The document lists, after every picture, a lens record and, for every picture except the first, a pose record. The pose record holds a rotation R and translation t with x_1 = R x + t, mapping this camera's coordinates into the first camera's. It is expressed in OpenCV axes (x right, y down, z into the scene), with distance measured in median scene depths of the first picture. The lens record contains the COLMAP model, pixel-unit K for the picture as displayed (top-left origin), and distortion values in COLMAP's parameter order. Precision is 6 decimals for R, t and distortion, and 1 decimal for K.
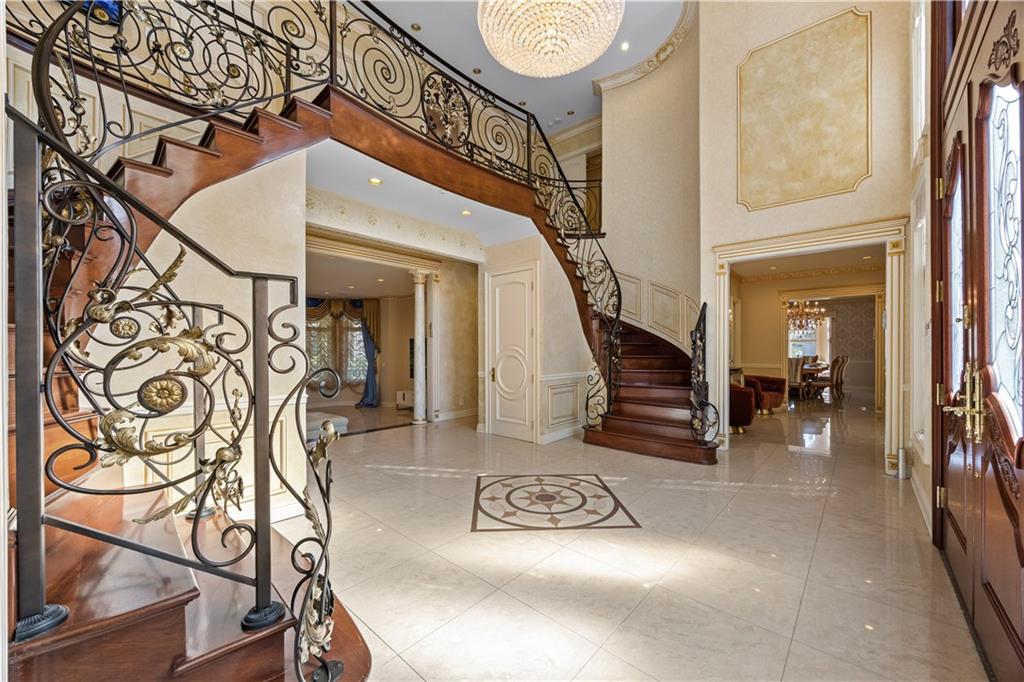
lens RADIAL K [[389.5, 0, 511.4], [0, 389.5, 350.6], [0, 0, 1]] dist [-0.005384, 0.000136]
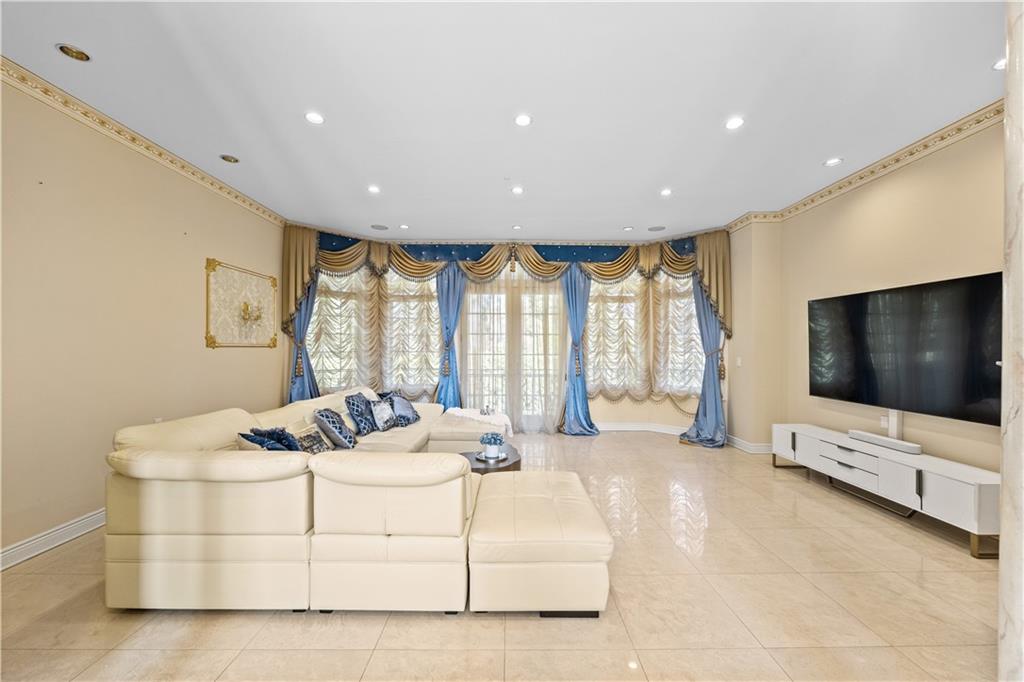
lens RADIAL K [[389.5, 0, 512.5], [0, 389.5, 344.5], [0, 0, 1]] dist [-0.005384, 0.000136]
pose [[0.668303, -0.001696, -0.743887, -0.156428], [-0.001791, 0.999991, -0.003888, 0.017967], [0.743887, 0.003931, 0.668294, 0.465876]]
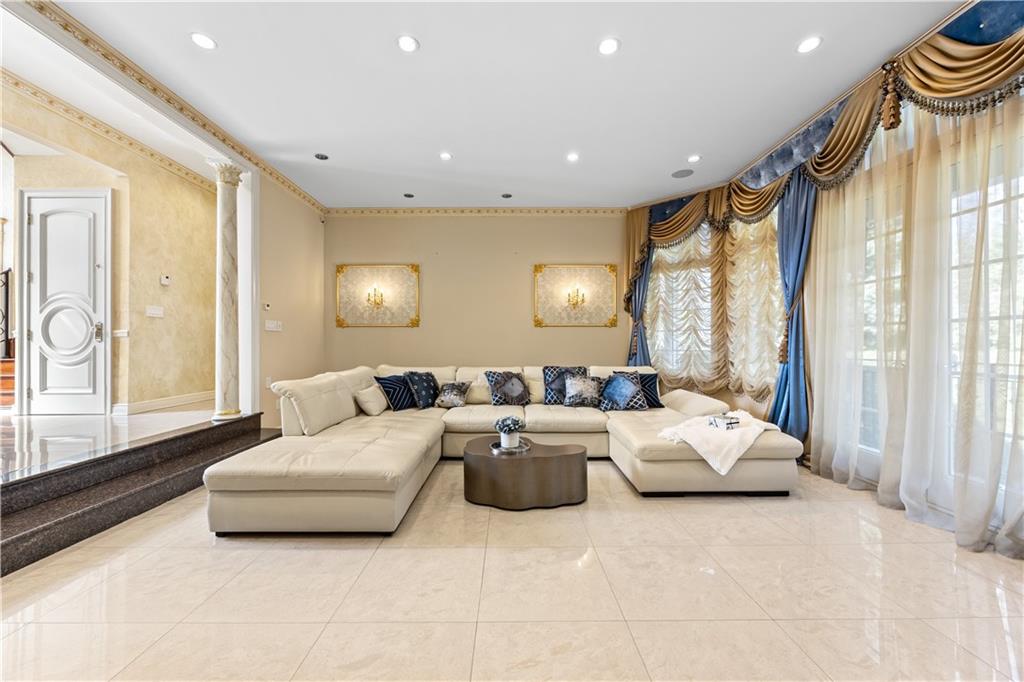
lens RADIAL K [[389.5, 0, 512.8], [0, 389.5, 343.3], [0, 0, 1]] dist [-0.005384, 0.000136]
pose [[-0.738696, 0.003760, -0.674028, -0.243419], [0.005783, 0.999983, -0.000759, 0.043481], [0.674014, -0.004458, -0.738706, 0.883145]]
